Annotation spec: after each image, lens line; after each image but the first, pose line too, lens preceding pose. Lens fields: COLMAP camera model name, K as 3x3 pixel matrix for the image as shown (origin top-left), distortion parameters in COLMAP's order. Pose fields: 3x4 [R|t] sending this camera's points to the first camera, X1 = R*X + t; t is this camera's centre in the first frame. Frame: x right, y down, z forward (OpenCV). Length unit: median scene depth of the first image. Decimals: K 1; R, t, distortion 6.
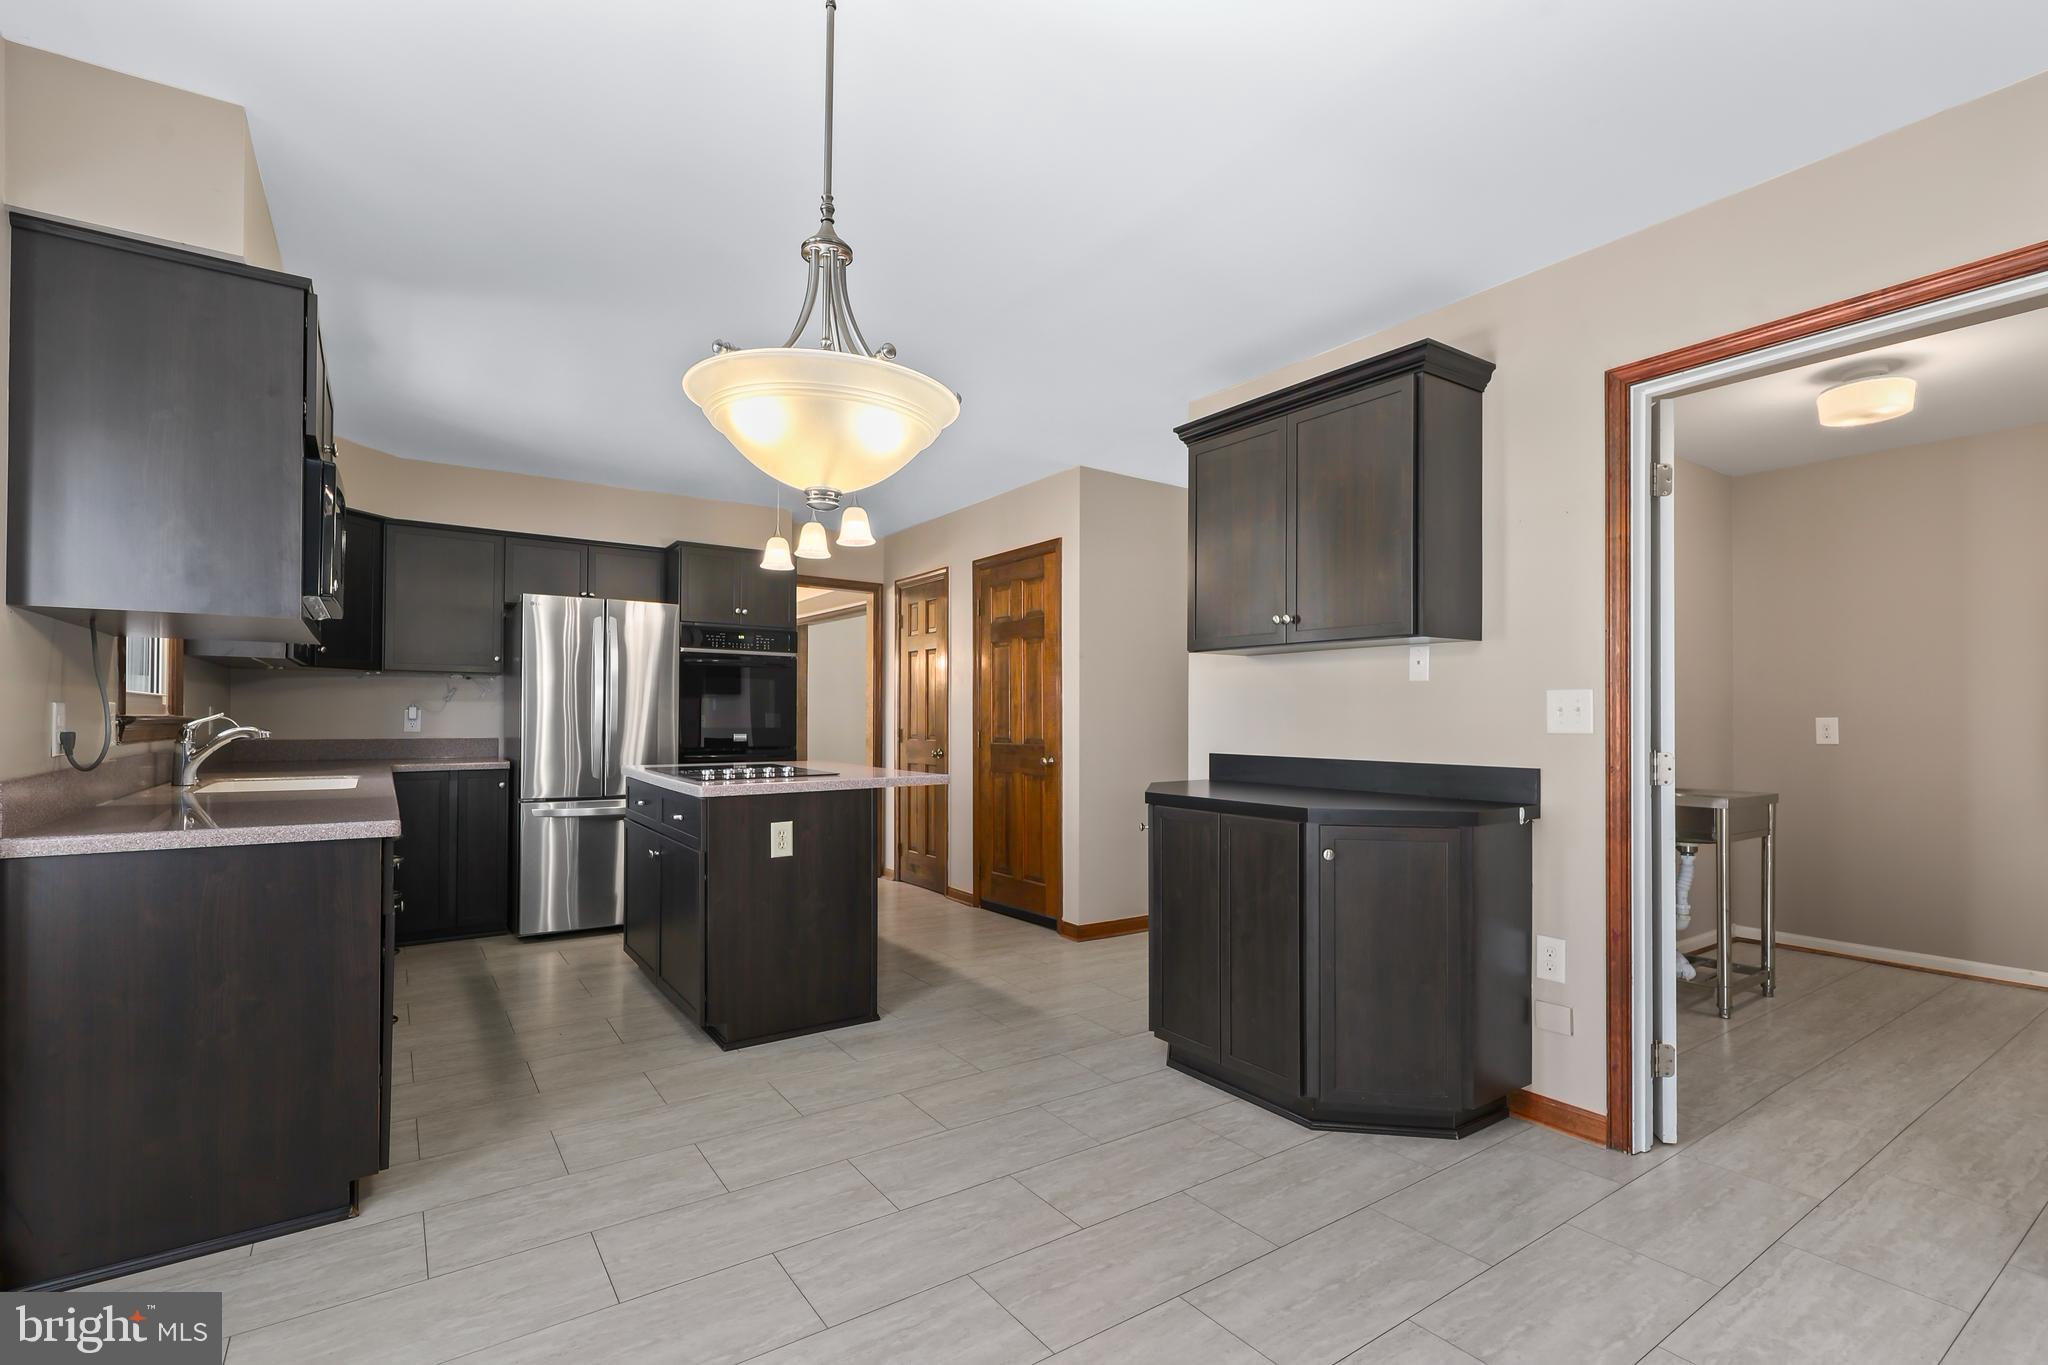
lens RADIAL K [[925.7, 0, 1027.9], [0, 925.7, 708.9], [0, 0, 1]] dist [0.002174, 0.000241]
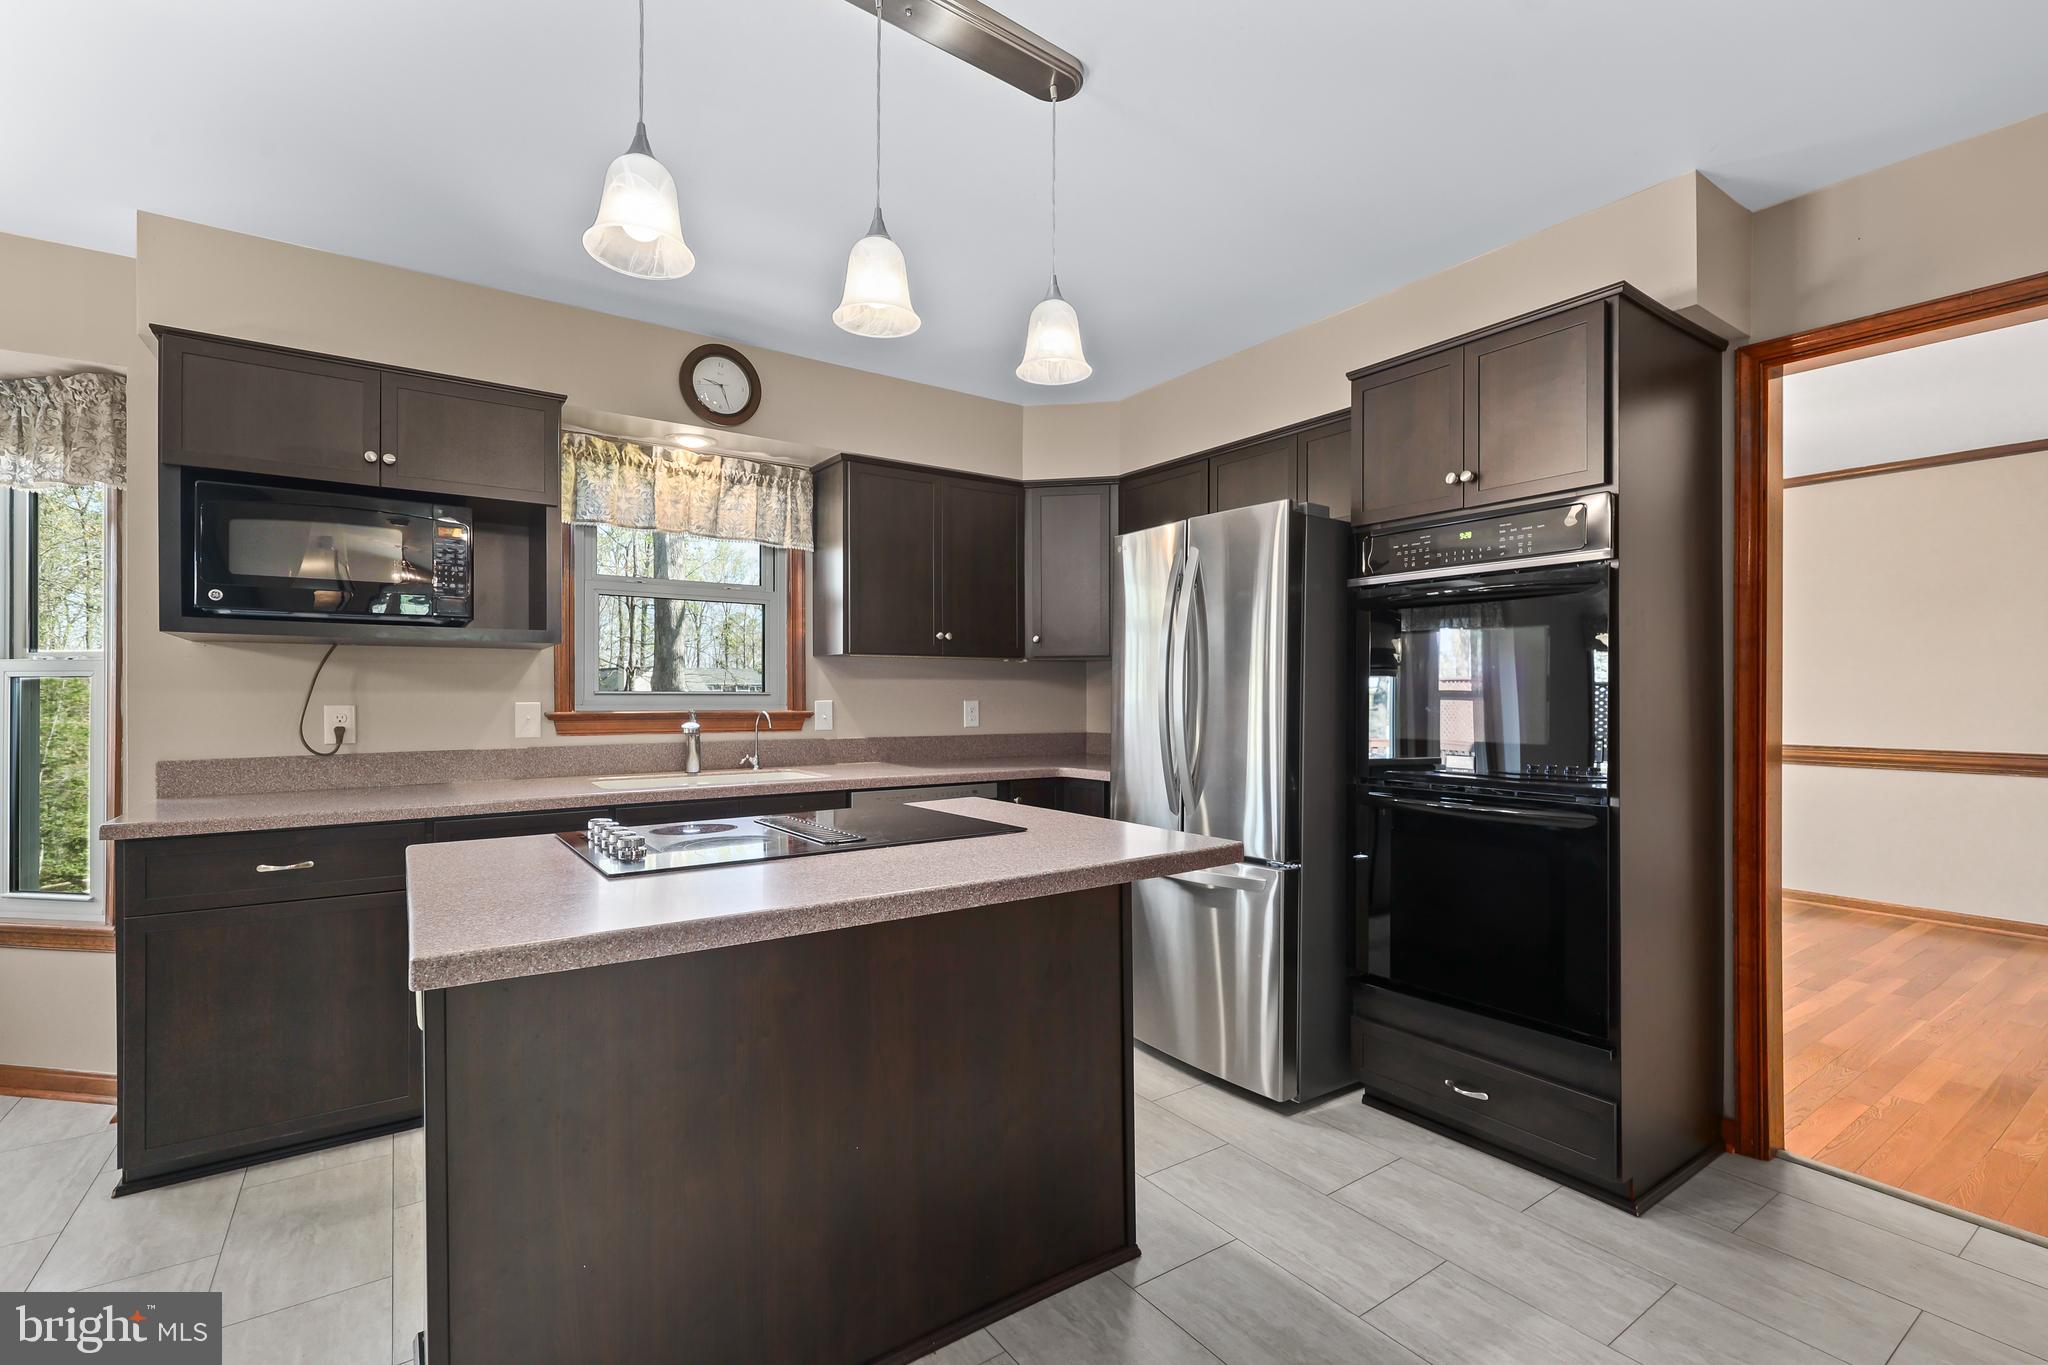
lens RADIAL K [[909.7, 0, 1026.7], [0, 909.7, 693.8], [0, 0, 1]] dist [0.001410, -0.000156]
pose [[-0.001255, -0.008453, -0.999963, 0.221728], [0.011483, 0.999898, -0.008466, -0.000159], [0.999933, -0.011493, -0.001157, 1.478143]]
